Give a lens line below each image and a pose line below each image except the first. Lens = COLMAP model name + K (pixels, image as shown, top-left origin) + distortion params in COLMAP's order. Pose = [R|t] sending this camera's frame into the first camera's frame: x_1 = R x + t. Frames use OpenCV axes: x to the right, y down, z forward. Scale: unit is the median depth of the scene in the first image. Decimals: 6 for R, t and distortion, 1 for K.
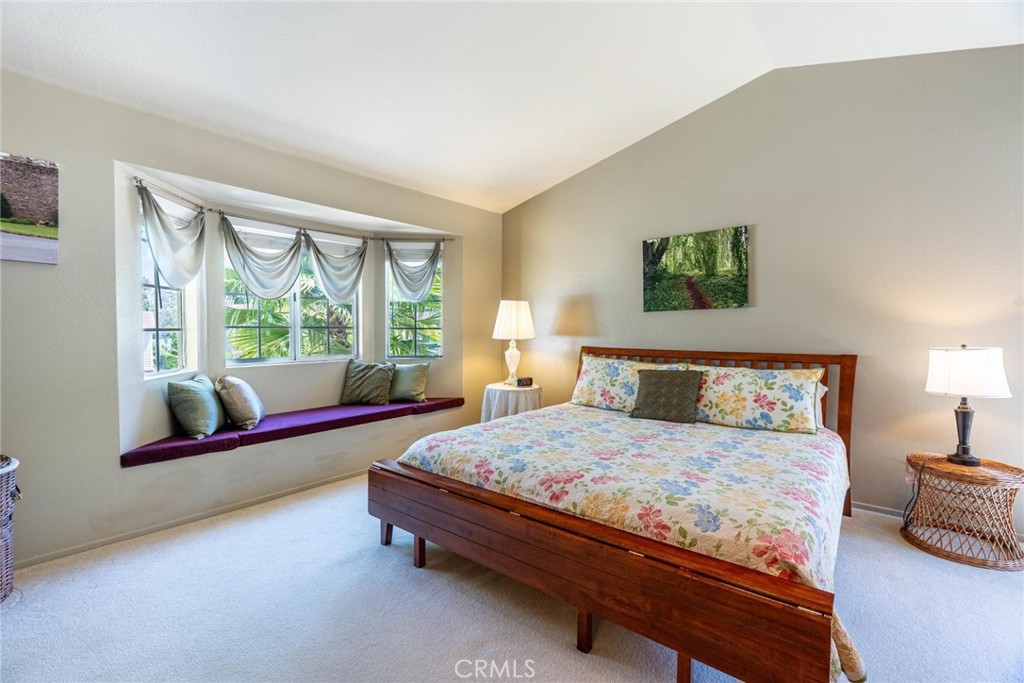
lens RADIAL K [[450.1, 0, 507.0], [0, 450.1, 334.2], [0, 0, 1]] dist [-0.005958, 0.000086]
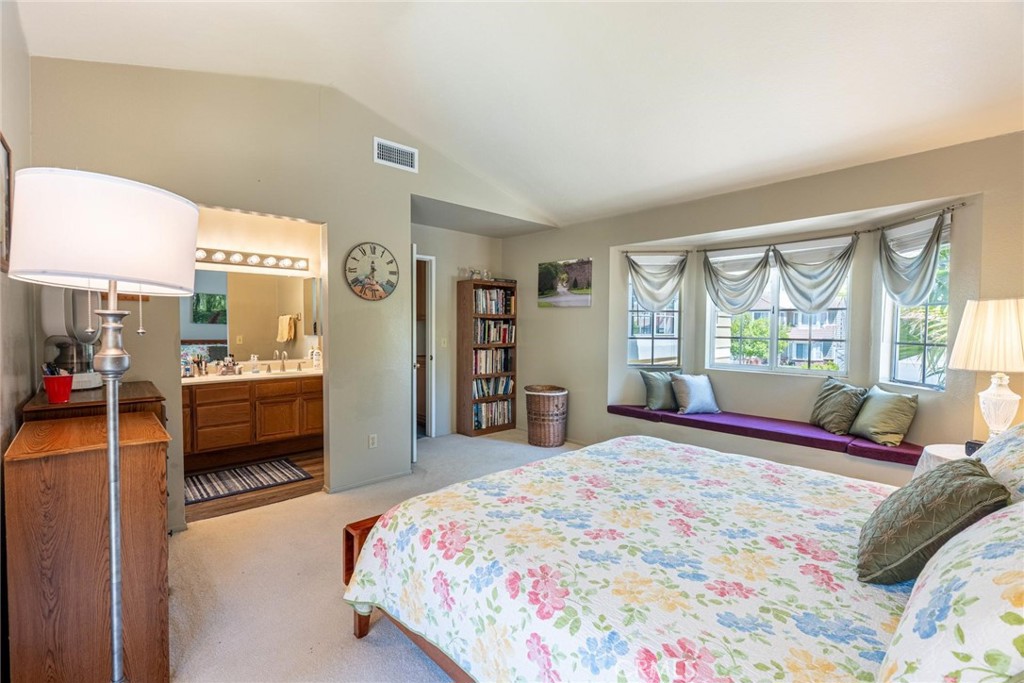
lens RADIAL K [[450.1, 0, 507.0], [0, 450.1, 342.7], [0, 0, 1]] dist [-0.005958, 0.000086]
pose [[-0.130549, 0.032692, -0.990903, 0.731179], [-0.022695, 0.999096, 0.035952, -0.034034], [0.991182, 0.027182, -0.129689, 0.580151]]
